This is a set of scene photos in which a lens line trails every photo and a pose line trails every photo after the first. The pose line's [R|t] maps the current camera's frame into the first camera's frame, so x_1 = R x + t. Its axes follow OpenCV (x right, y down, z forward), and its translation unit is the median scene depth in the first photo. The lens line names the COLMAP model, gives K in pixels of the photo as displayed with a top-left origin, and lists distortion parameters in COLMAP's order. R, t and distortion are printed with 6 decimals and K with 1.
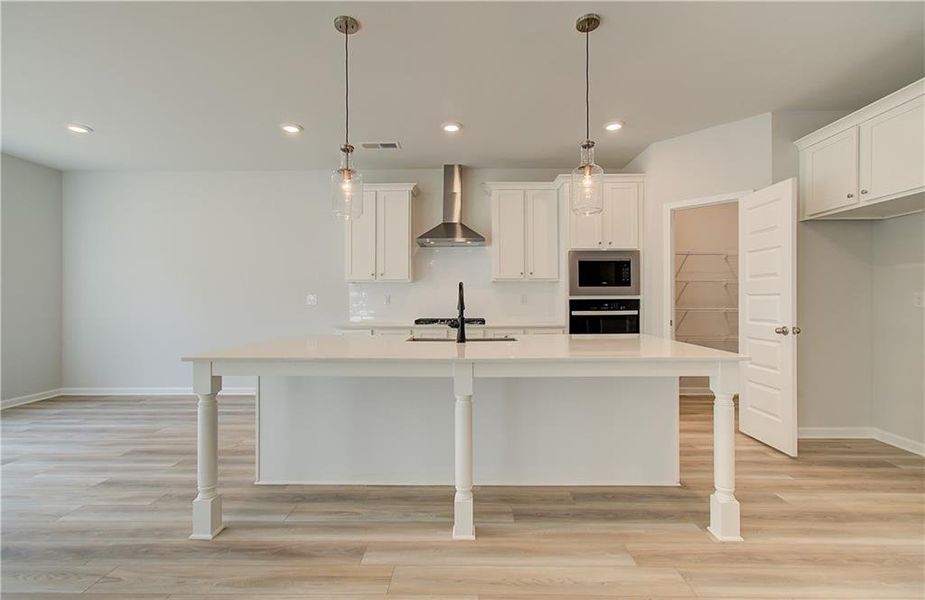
lens RADIAL K [[435.7, 0, 442.1], [0, 435.7, 301.9], [0, 0, 1]] dist [-0.001414, -0.000150]
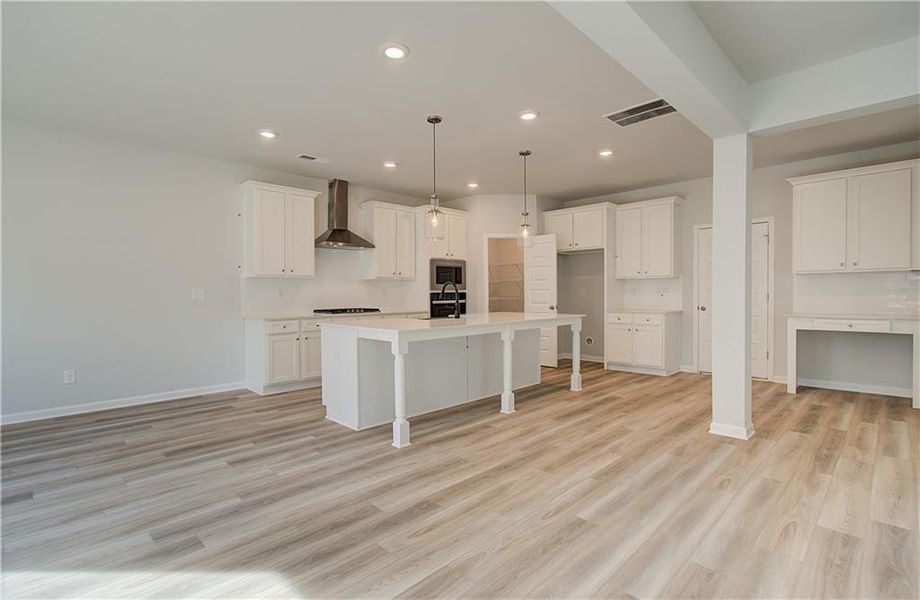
lens RADIAL K [[453.6, 0, 486.7], [0, 453.6, 301.6], [0, 0, 1]] dist [-0.002219, 0.000023]
pose [[0.668381, -0.019089, 0.743574, -0.726336], [0.009515, 0.999808, 0.017114, -0.000232], [-0.743758, -0.004364, 0.668434, -0.139991]]
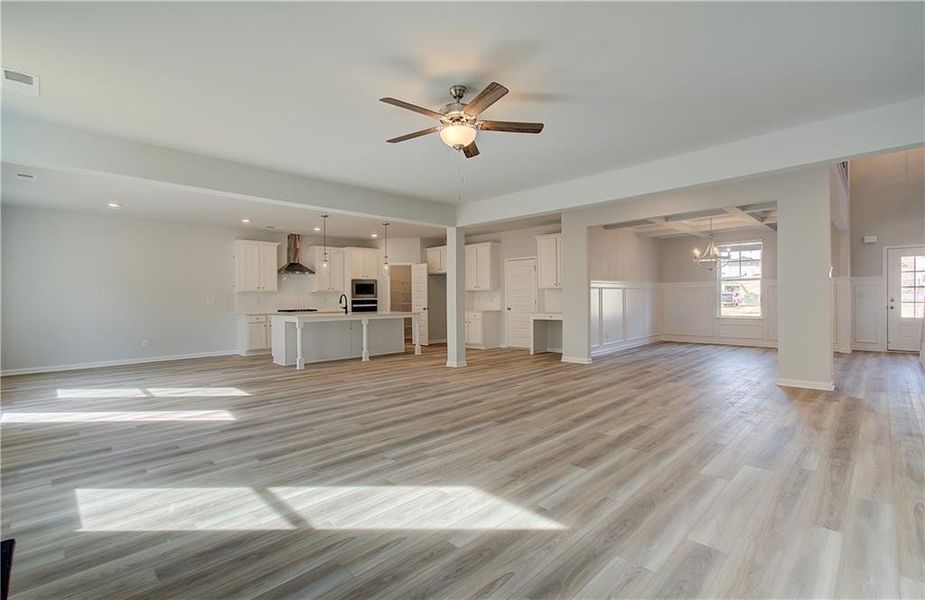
lens RADIAL K [[418.6, 0, 462.5], [0, 418.6, 300.0], [0, 0, 1]] dist [0.000228, 0.000138]
pose [[0.693349, -0.007732, 0.720561, -0.958959], [0.012269, 0.999924, -0.001077, 0.004892], [-0.720498, 0.009587, 0.693391, -1.036459]]
